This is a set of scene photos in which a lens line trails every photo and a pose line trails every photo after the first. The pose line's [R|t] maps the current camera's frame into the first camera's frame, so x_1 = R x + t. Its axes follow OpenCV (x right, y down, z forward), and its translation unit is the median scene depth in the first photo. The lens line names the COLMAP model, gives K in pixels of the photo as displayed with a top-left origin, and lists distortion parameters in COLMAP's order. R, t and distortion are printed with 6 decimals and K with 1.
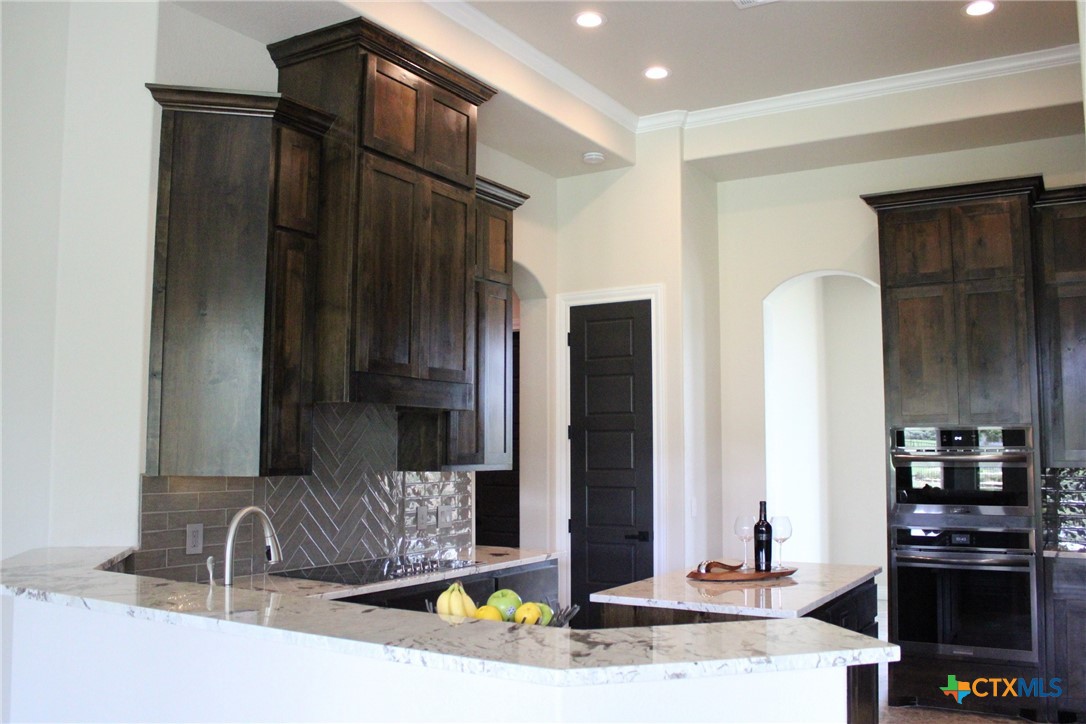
lens RADIAL K [[902.1, 0, 543.0], [0, 902.1, 362.0], [0, 0, 1]] dist [-0.127263, 0.005191]
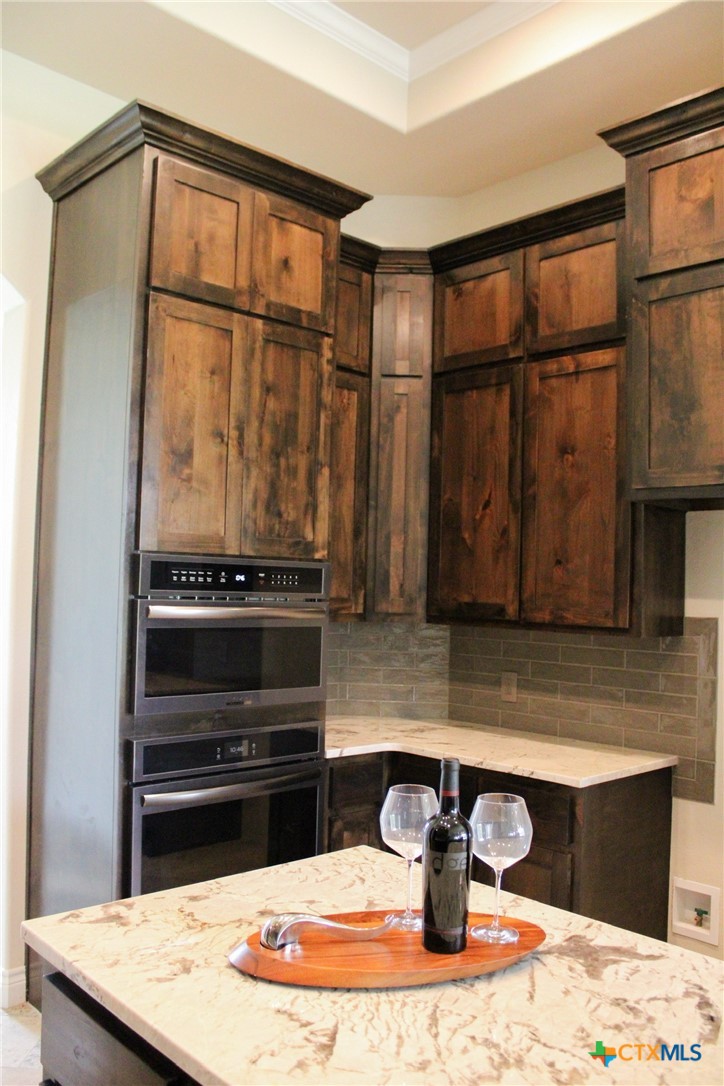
lens RADIAL K [[902.1, 0, 362.0], [0, 902.1, 543.0], [0, 0, 1]] dist [-0.127263, 0.005191]
pose [[0.285145, 0.051847, 0.957081, -0.078292], [-0.113614, 0.993324, -0.019961, 0.066422], [-0.951727, -0.103046, 0.289132, 0.744864]]
